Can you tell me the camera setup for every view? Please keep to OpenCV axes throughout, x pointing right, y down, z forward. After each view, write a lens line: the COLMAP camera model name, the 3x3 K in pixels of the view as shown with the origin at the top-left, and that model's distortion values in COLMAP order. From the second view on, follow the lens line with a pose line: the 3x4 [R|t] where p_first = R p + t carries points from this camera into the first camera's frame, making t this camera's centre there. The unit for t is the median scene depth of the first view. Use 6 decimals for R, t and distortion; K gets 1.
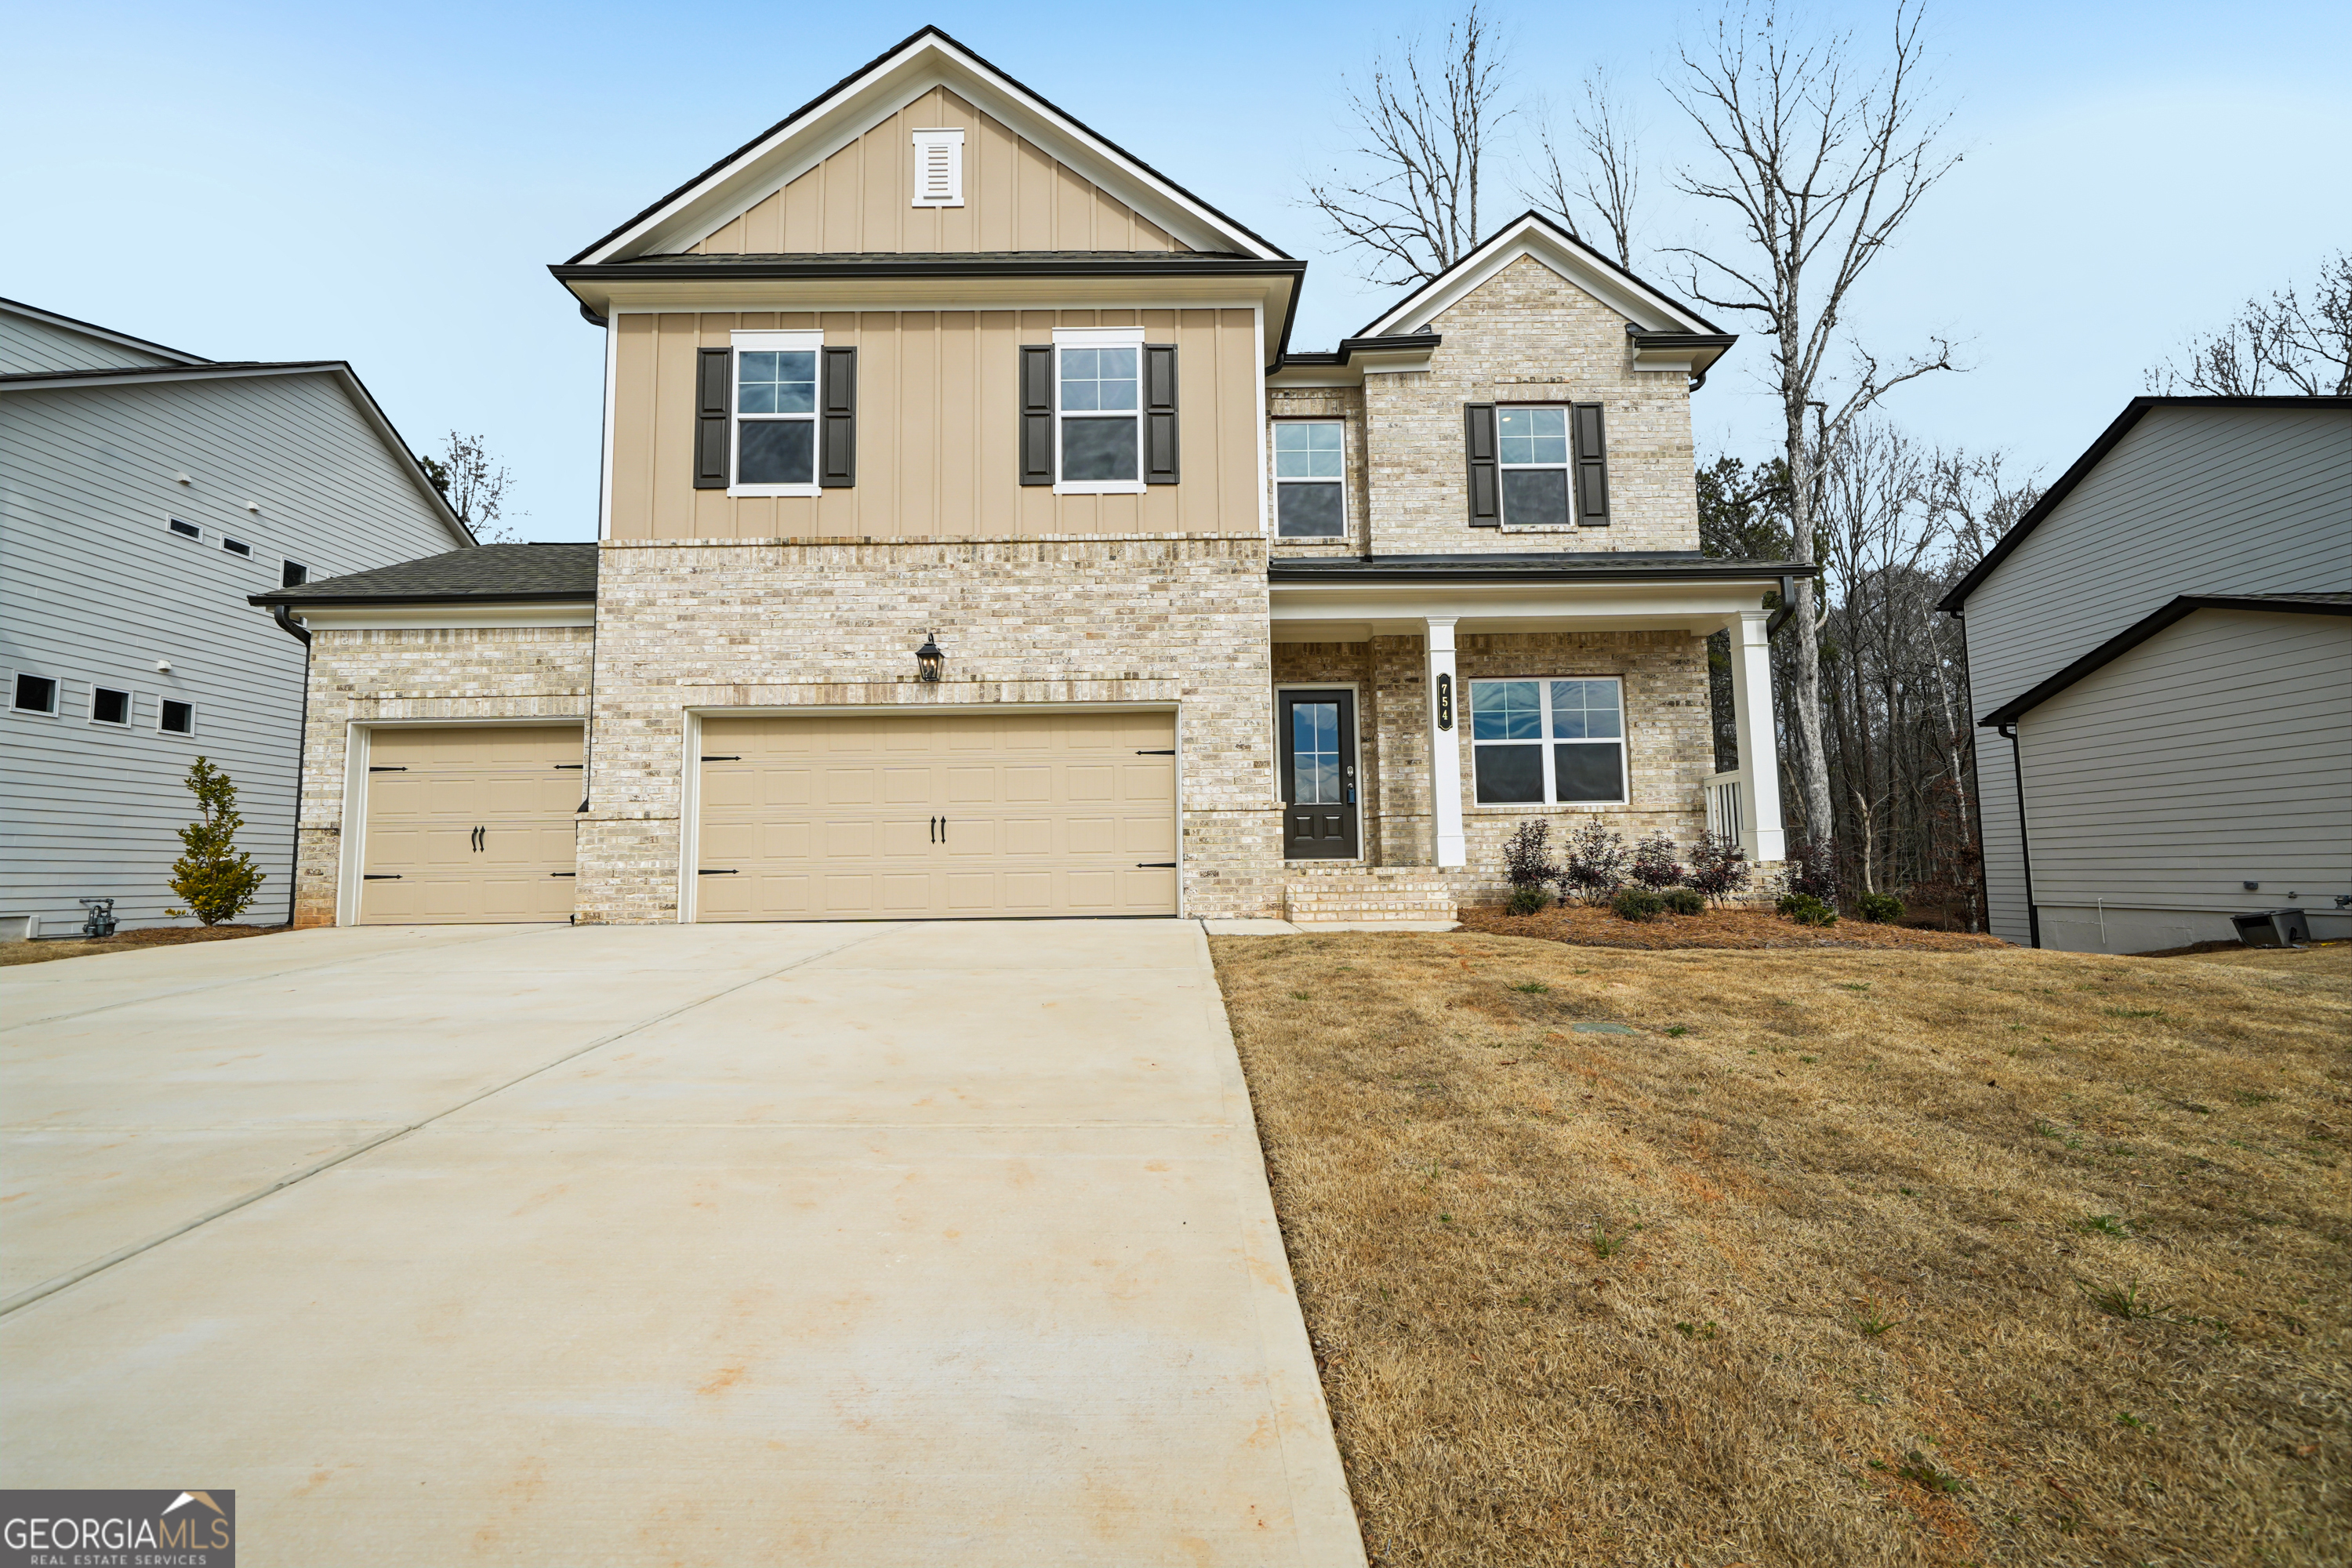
lens RADIAL K [[972.4, 0, 1173.8], [0, 972.4, 774.6], [0, 0, 1]] dist [0.001917, -0.000002]
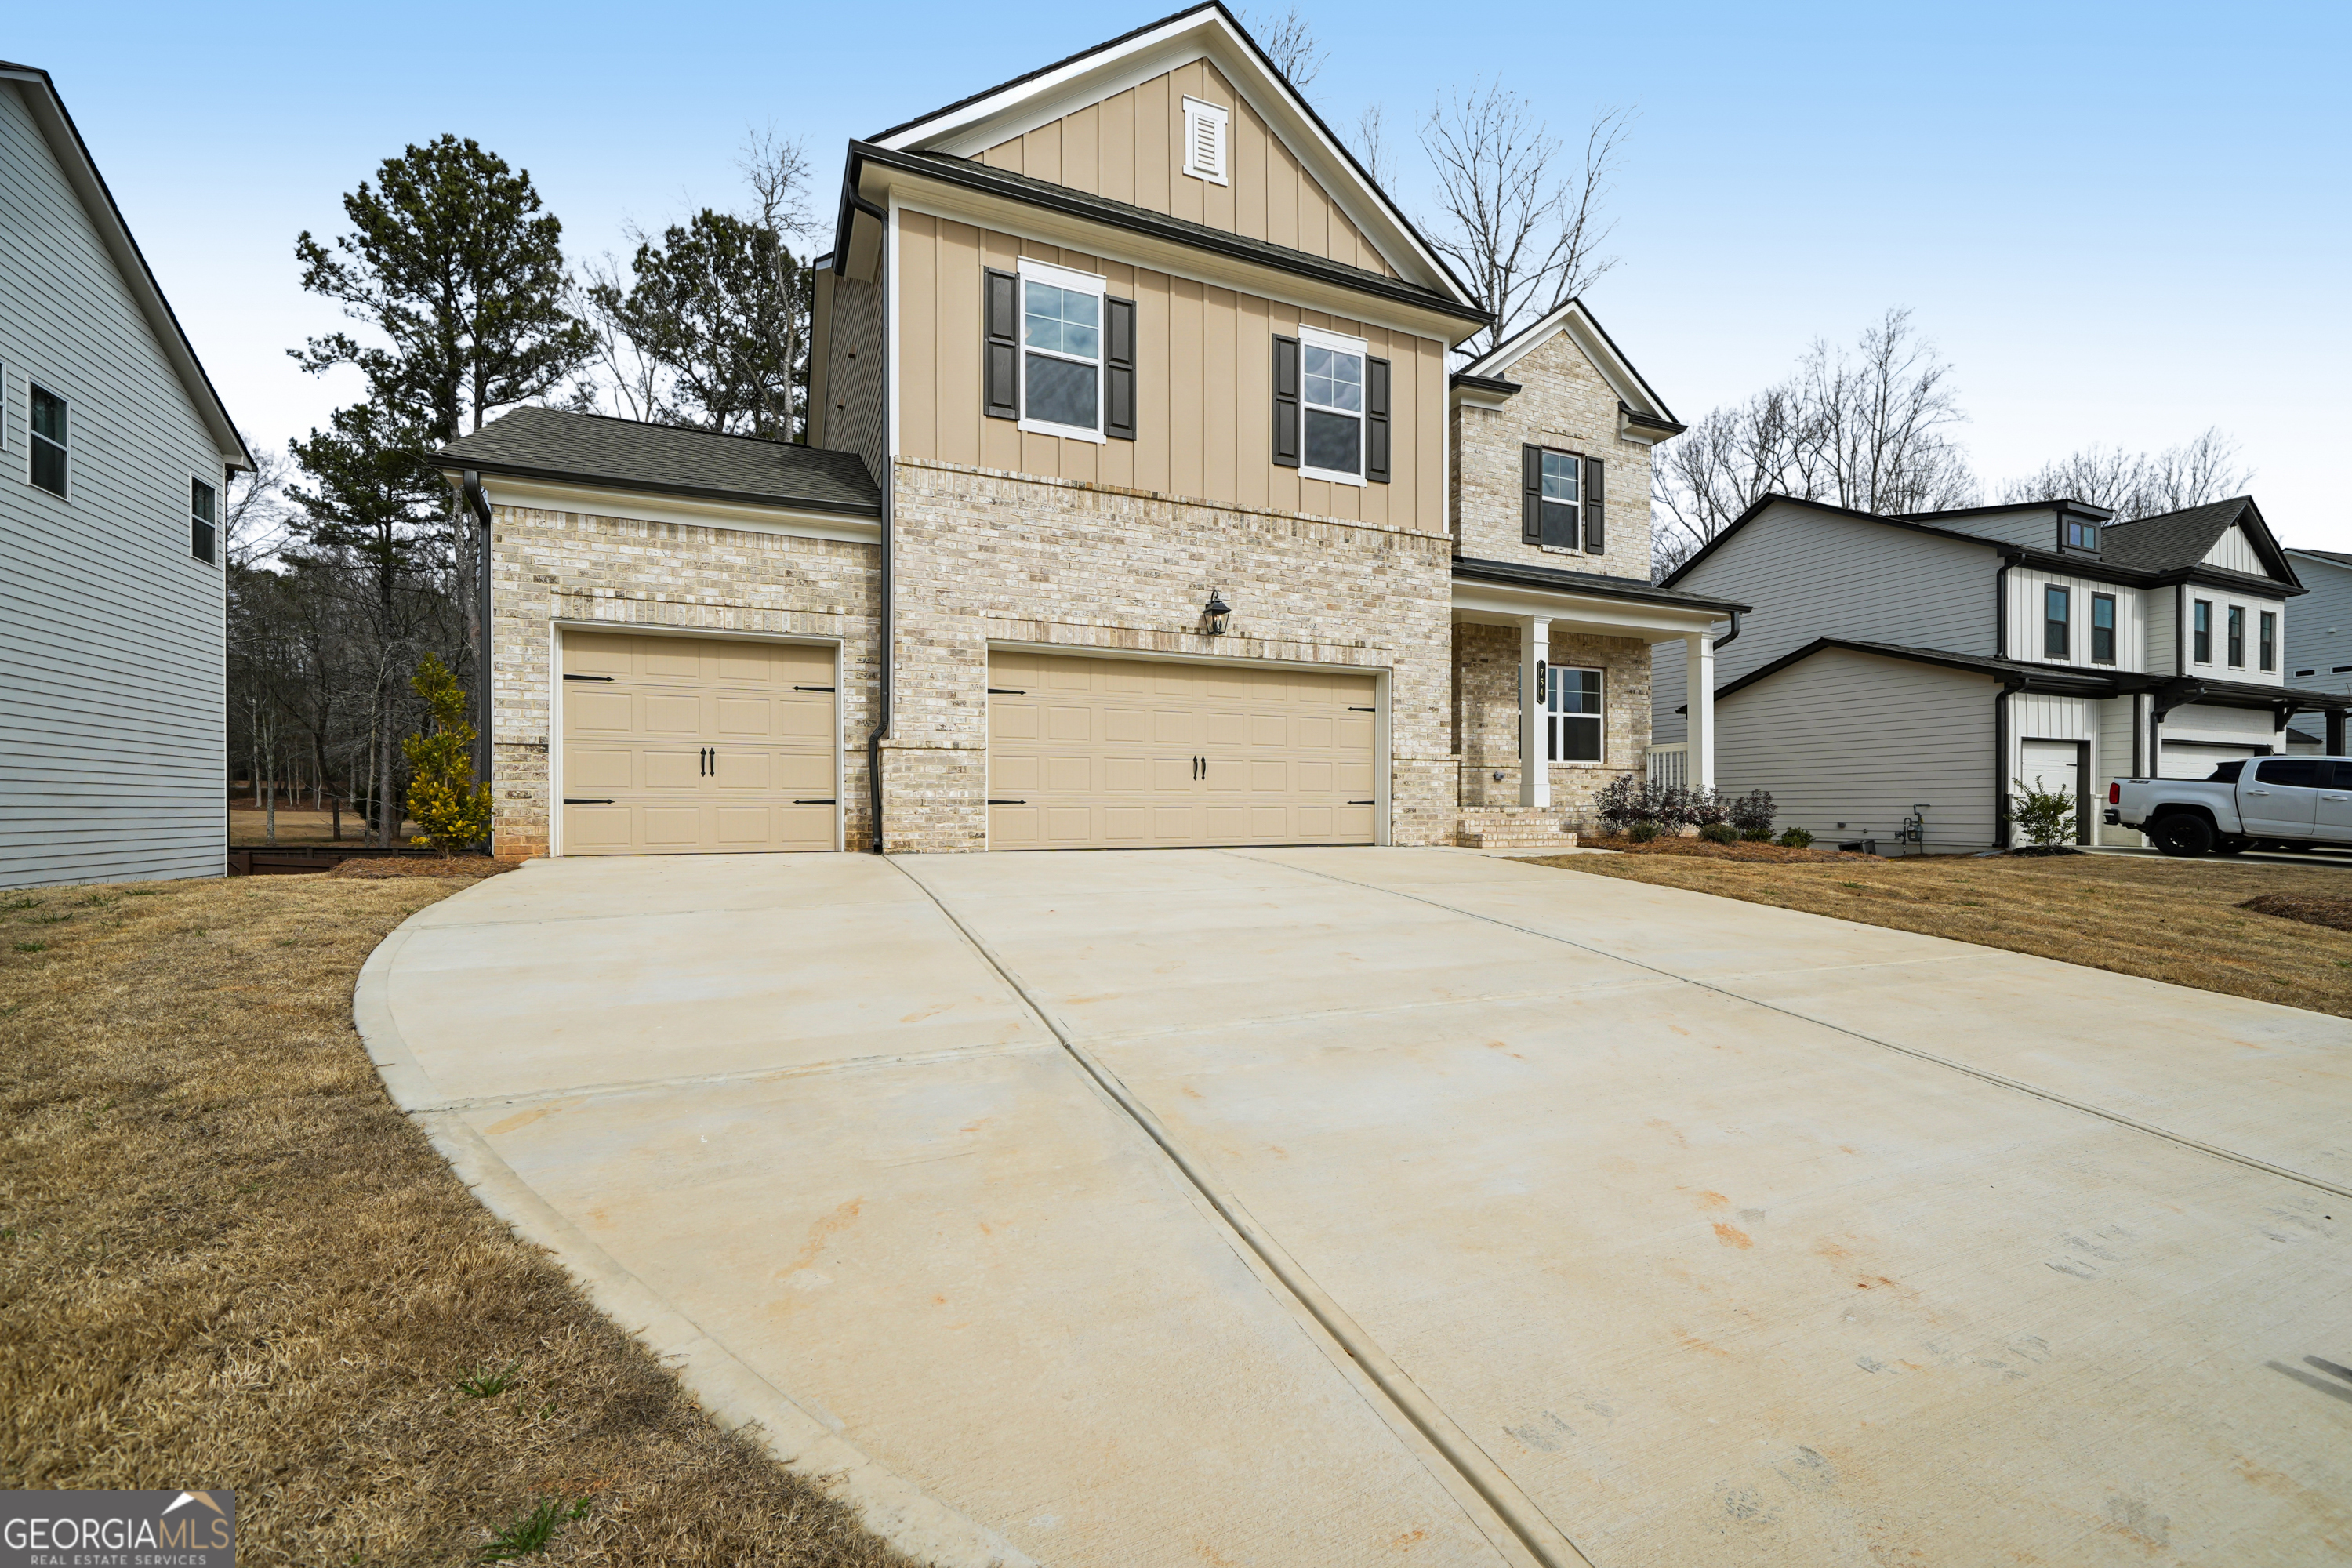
lens RADIAL K [[996.8, 0, 1099.0], [0, 996.8, 795.5], [0, 0, 1]] dist [0.000159, 0.000415]
pose [[0.914774, 0.018388, 0.403547, -0.800953], [-0.052880, 0.995819, 0.074493, 0.008824], [-0.400490, -0.089484, 0.911921, -0.003103]]
